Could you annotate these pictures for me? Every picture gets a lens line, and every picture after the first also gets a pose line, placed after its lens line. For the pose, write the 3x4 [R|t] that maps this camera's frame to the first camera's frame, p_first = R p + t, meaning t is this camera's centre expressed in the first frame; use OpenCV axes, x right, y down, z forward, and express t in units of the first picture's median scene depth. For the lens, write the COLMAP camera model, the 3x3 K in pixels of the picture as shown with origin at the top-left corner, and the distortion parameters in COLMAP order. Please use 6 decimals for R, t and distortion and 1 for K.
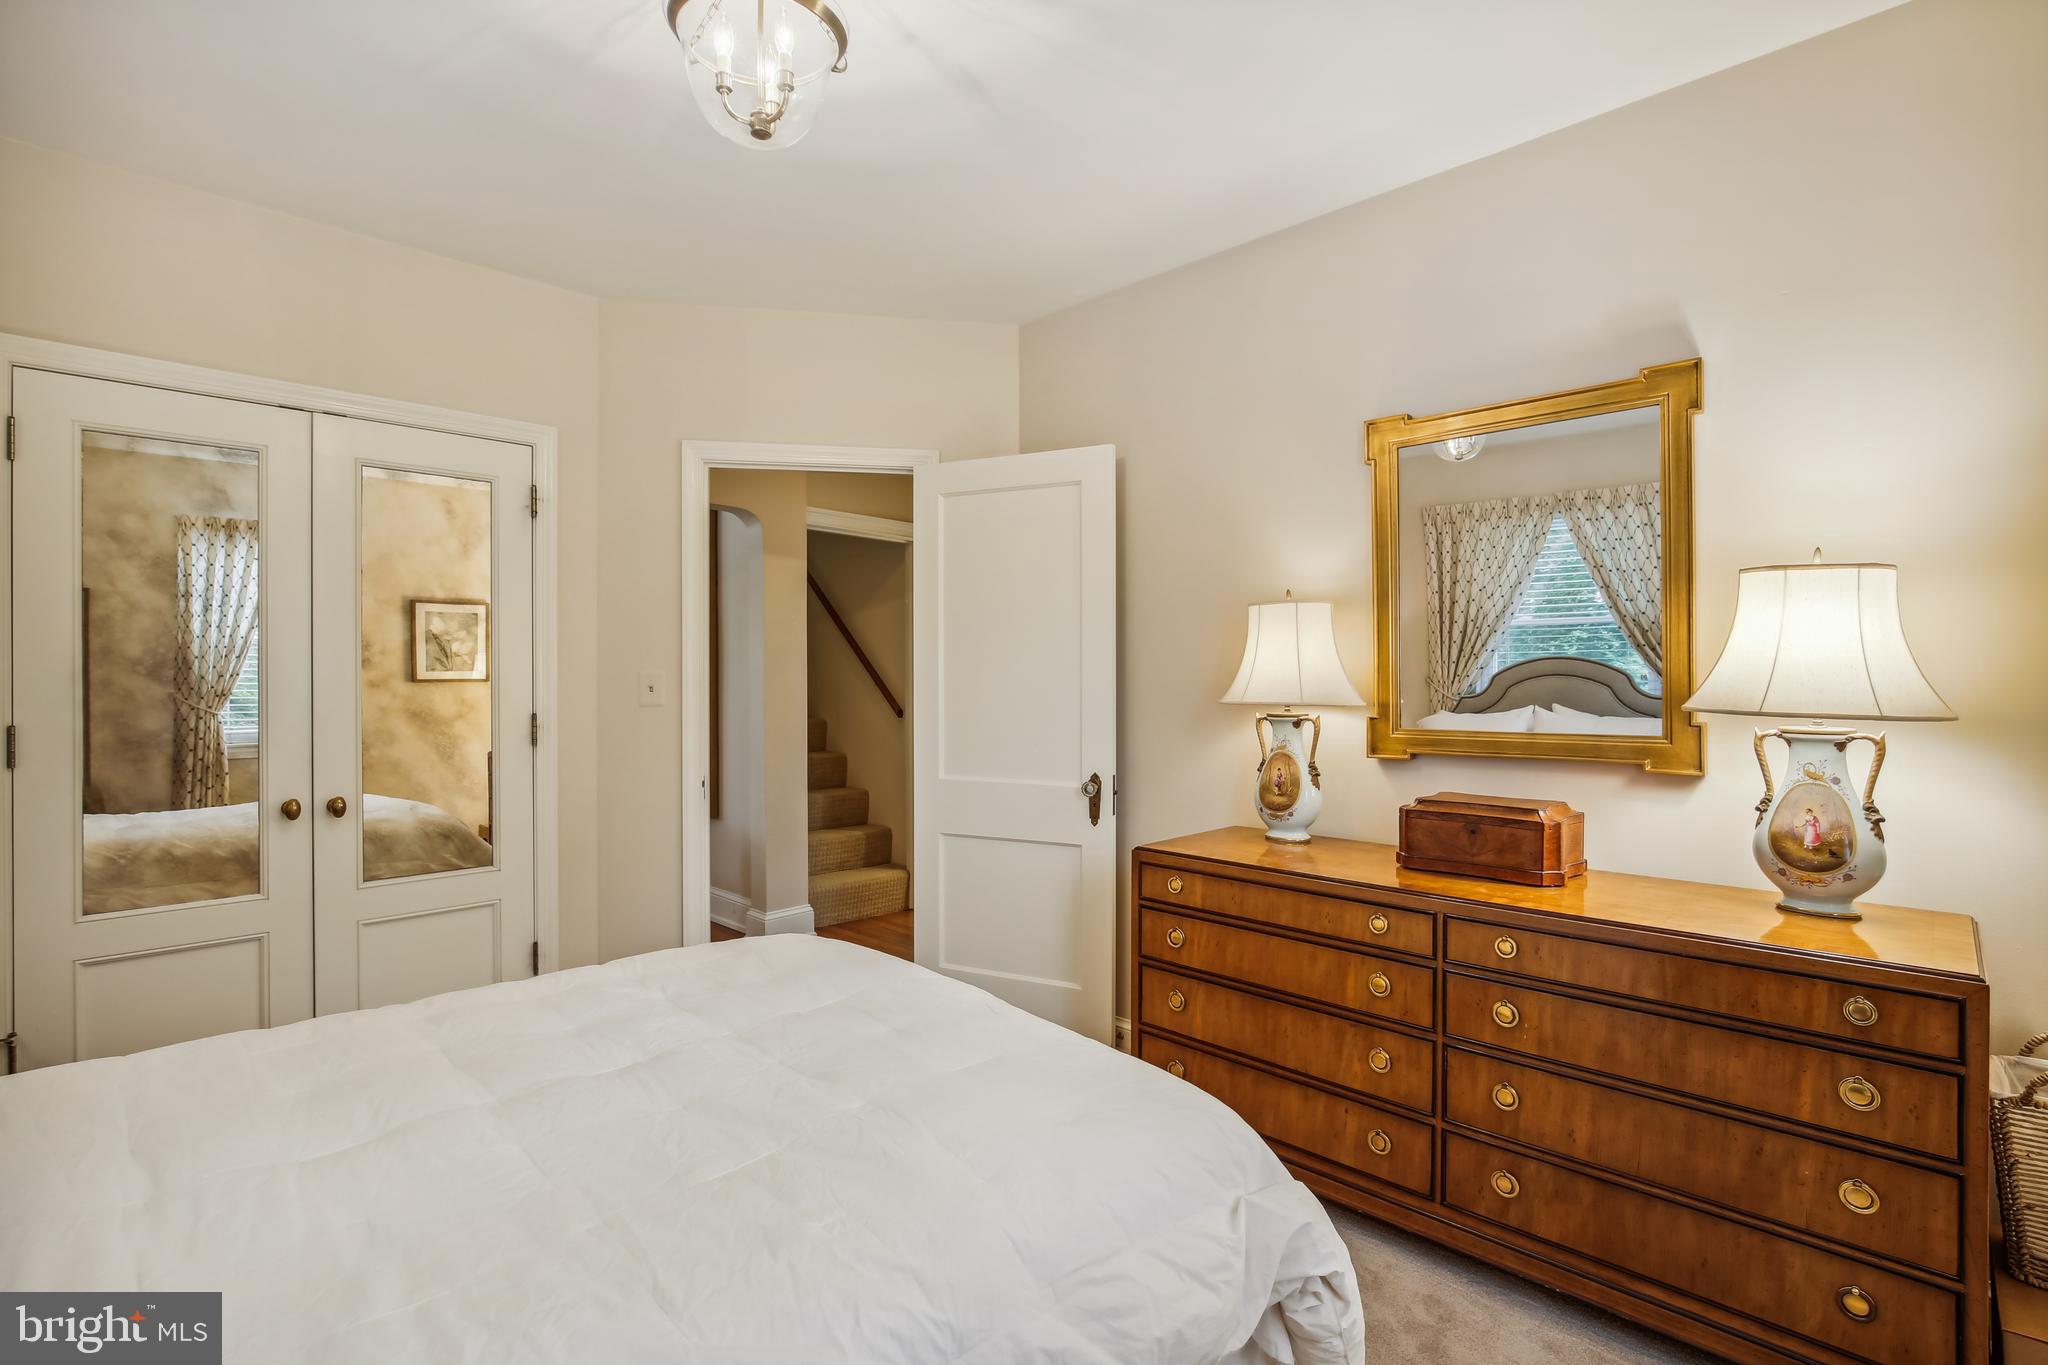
lens RADIAL K [[942.0, 0, 1026.6], [0, 942.0, 675.7], [0, 0, 1]] dist [-0.021252, 0.005996]
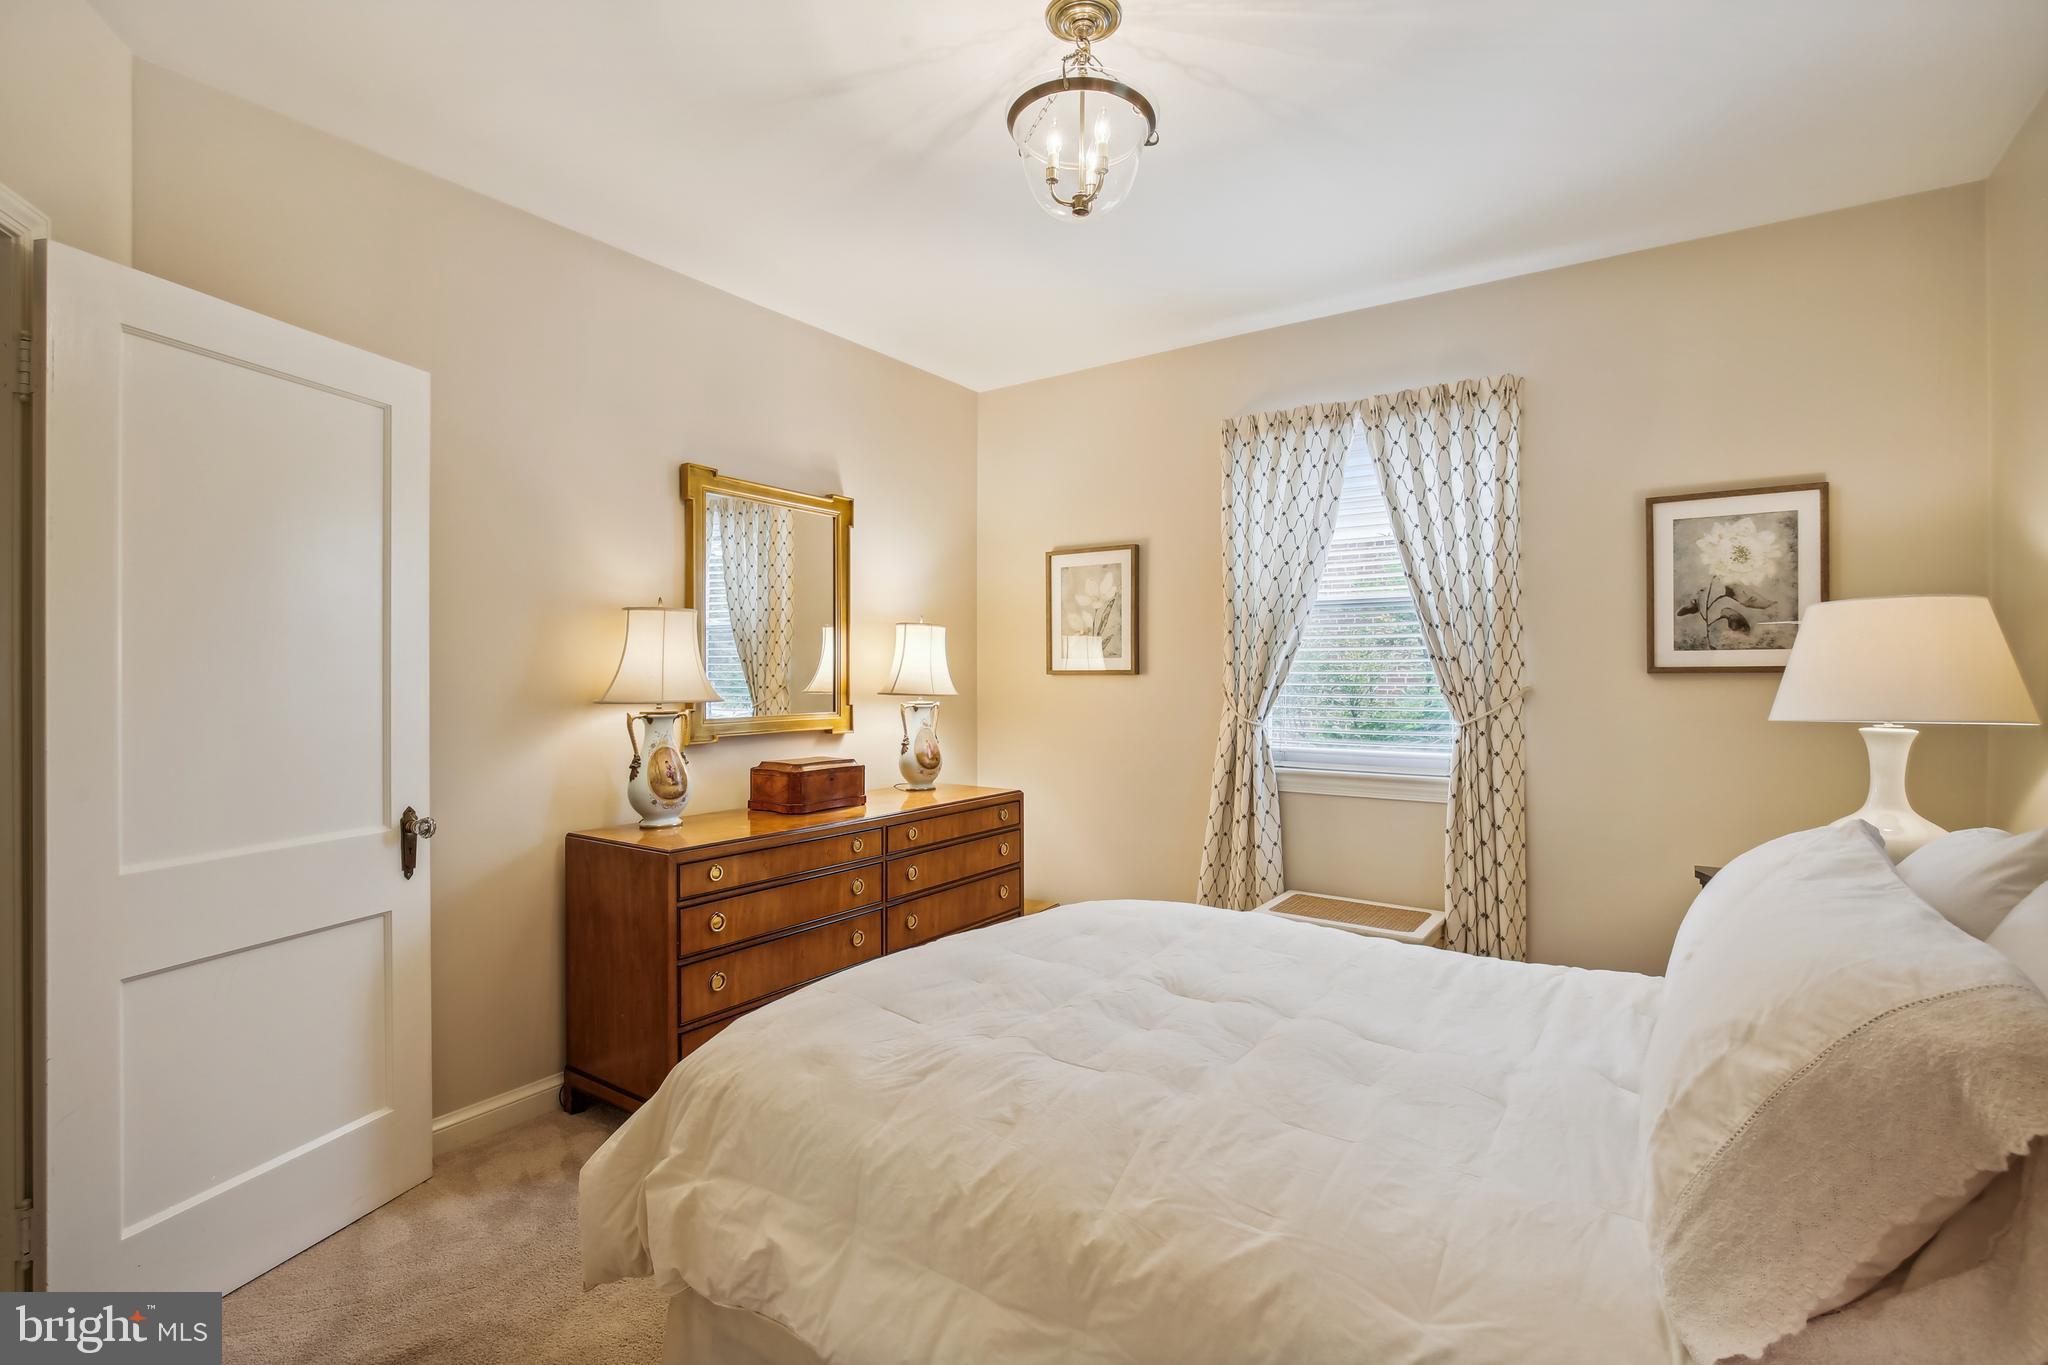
lens RADIAL K [[942.0, 0, 1025.5], [0, 942.0, 683.8], [0, 0, 1]] dist [-0.021252, 0.005996]
pose [[-0.188770, -0.005420, 0.982006, -0.961636], [-0.007956, 0.999960, 0.003989, 0.002590], [-0.981989, -0.007060, -0.188805, 0.875349]]
